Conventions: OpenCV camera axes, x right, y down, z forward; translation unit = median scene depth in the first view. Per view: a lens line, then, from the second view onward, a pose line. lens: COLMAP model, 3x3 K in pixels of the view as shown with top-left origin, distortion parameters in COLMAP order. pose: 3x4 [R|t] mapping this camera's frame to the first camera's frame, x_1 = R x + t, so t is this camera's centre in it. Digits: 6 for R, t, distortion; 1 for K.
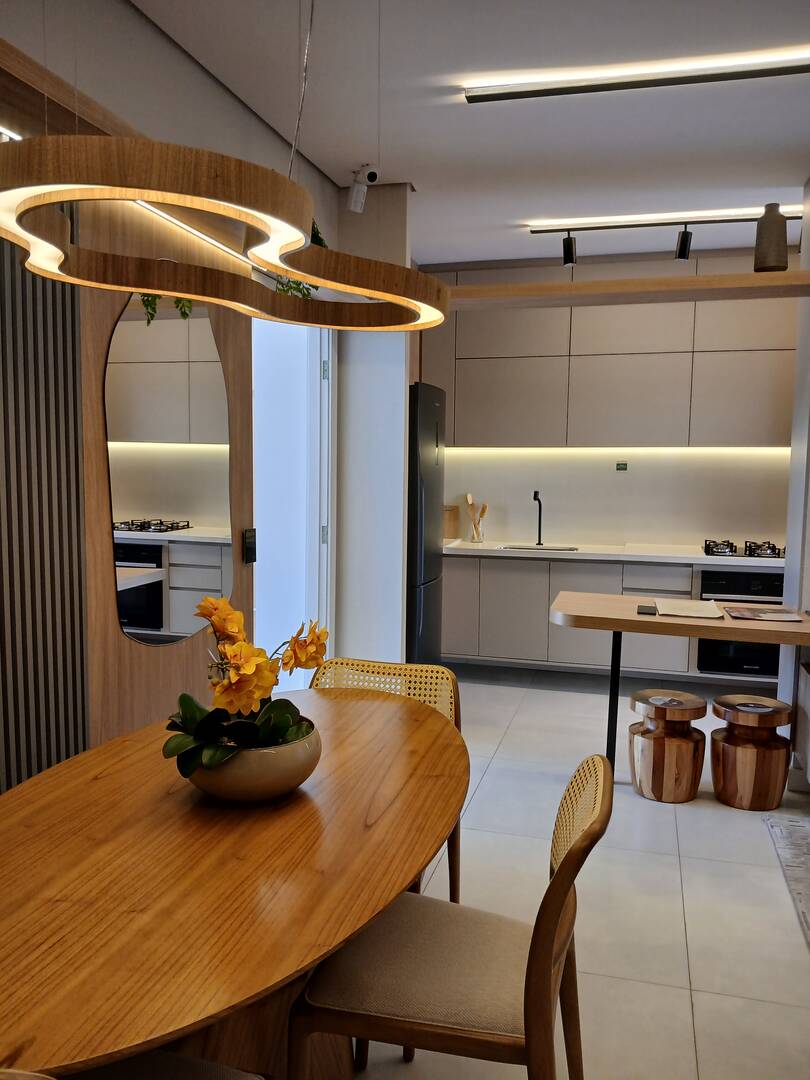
lens RADIAL K [[828.1, 0, 403.4], [0, 828.1, 539.8], [0, 0, 1]] dist [0.013205, 0.001481]
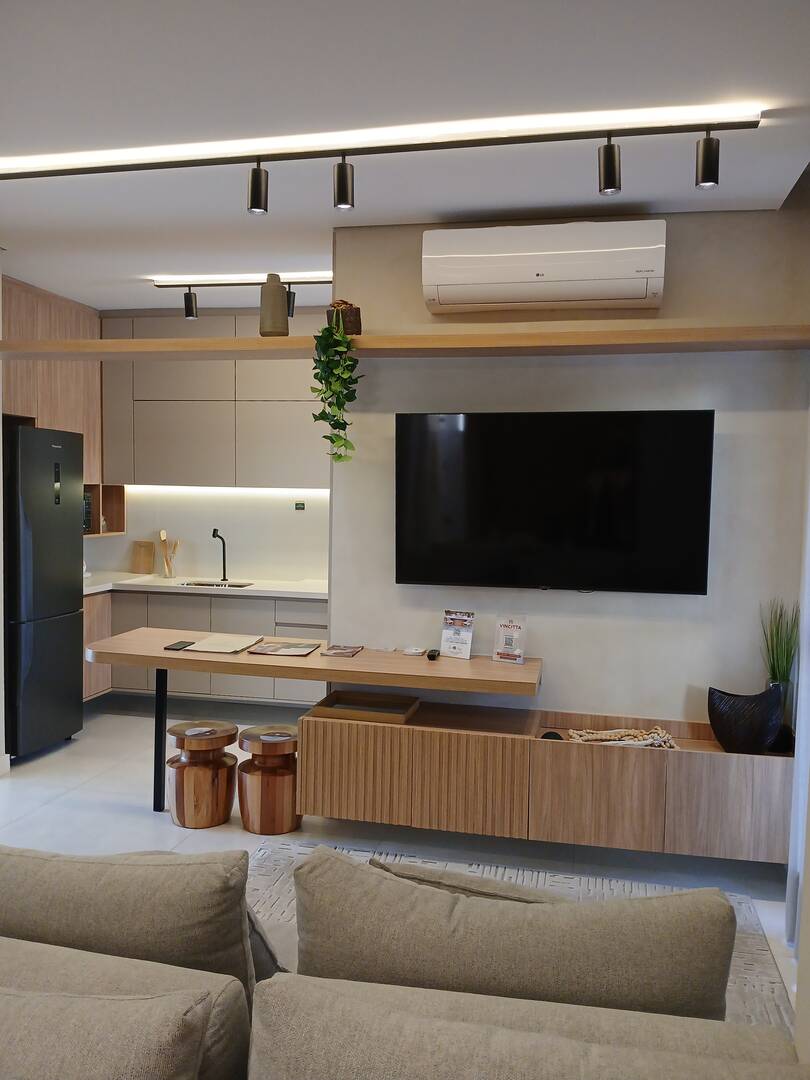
lens RADIAL K [[828.1, 0, 407.6], [0, 828.1, 540.4], [0, 0, 1]] dist [0.013205, 0.001481]
pose [[0.997761, 0.009450, 0.066212, 0.408608], [-0.006891, 0.999224, -0.038770, -0.006944], [-0.066527, 0.038227, 0.997052, -0.061287]]
